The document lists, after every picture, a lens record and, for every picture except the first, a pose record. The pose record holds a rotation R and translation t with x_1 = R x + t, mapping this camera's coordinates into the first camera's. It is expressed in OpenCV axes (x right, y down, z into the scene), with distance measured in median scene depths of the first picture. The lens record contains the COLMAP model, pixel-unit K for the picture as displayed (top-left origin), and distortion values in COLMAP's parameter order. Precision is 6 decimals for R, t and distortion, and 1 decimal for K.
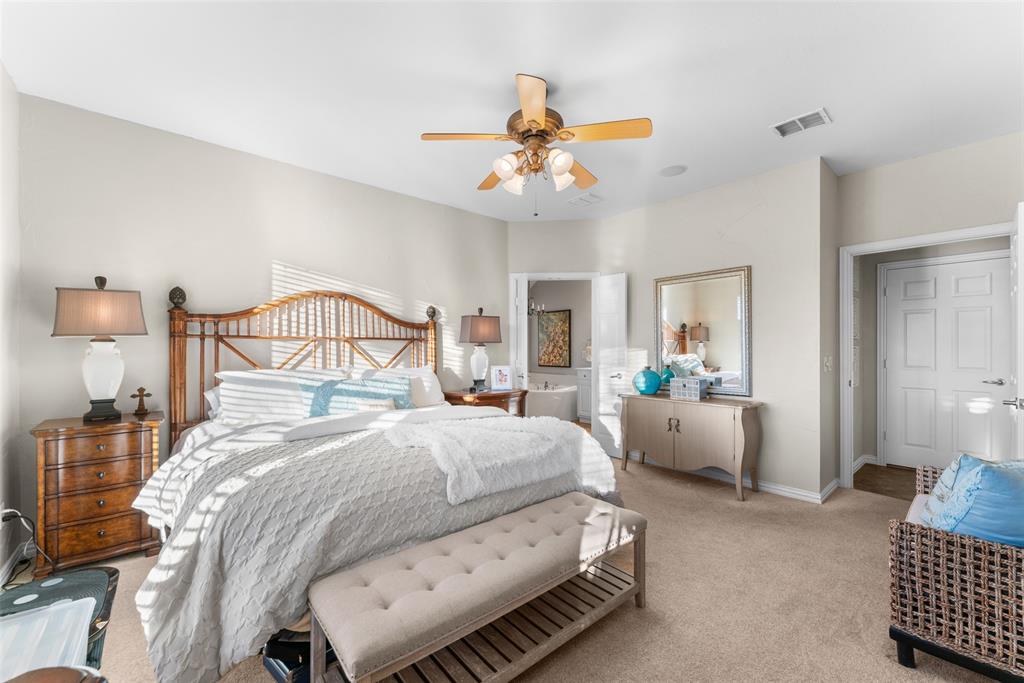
lens RADIAL K [[404.6, 0, 506.1], [0, 404.6, 340.7], [0, 0, 1]] dist [-0.001879, 0.000725]
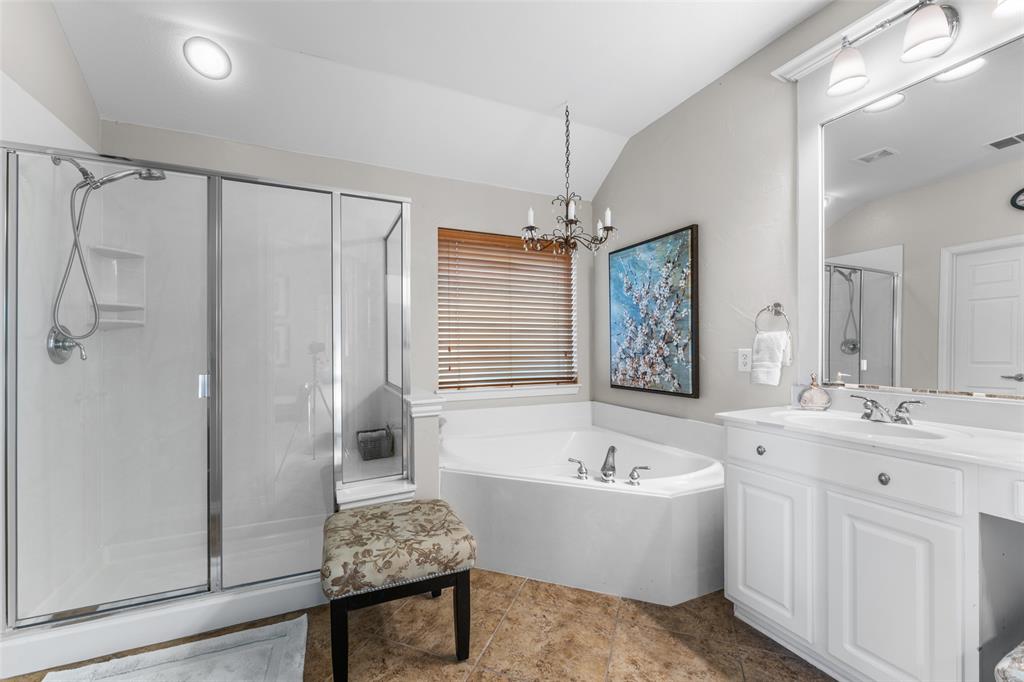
lens RADIAL K [[404.6, 0, 509.9], [0, 404.6, 348.3], [0, 0, 1]] dist [-0.001879, 0.000725]
pose [[0.960609, -0.012432, -0.277624, 0.179797], [0.017008, 0.999756, 0.014080, 0.032726], [0.277382, -0.018247, 0.960587, 1.112472]]
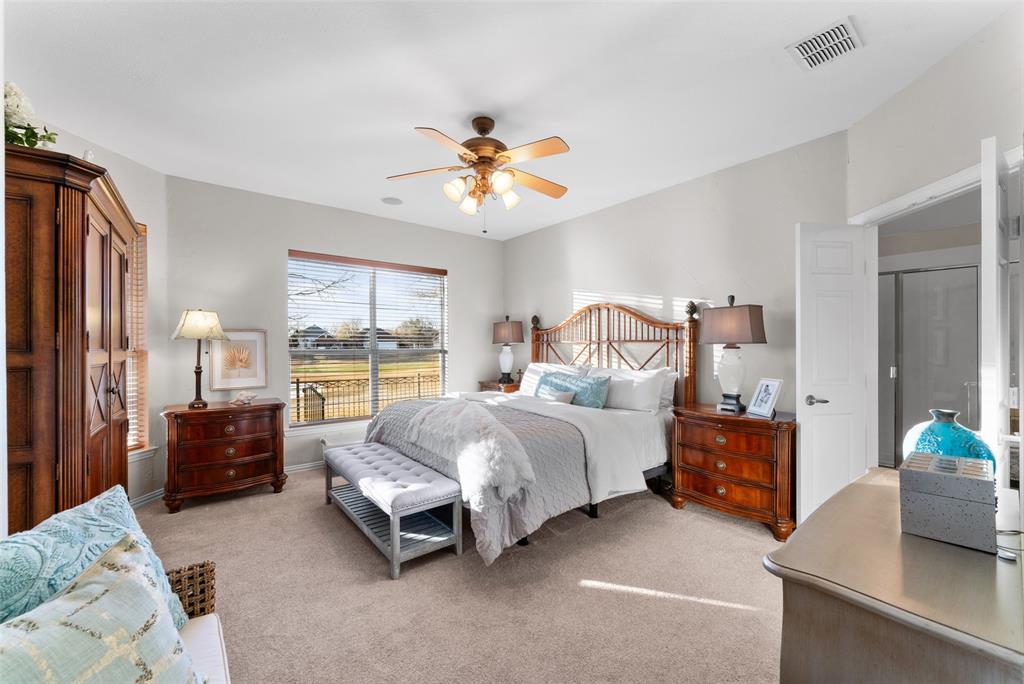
lens RADIAL K [[404.6, 0, 508.3], [0, 404.6, 349.5], [0, 0, 1]] dist [-0.001879, 0.000725]
pose [[-0.041944, 0.006568, -0.999098, 0.666583], [0.015351, 0.999865, 0.005928, 0.004245], [0.999002, -0.015089, -0.042039, 0.634672]]
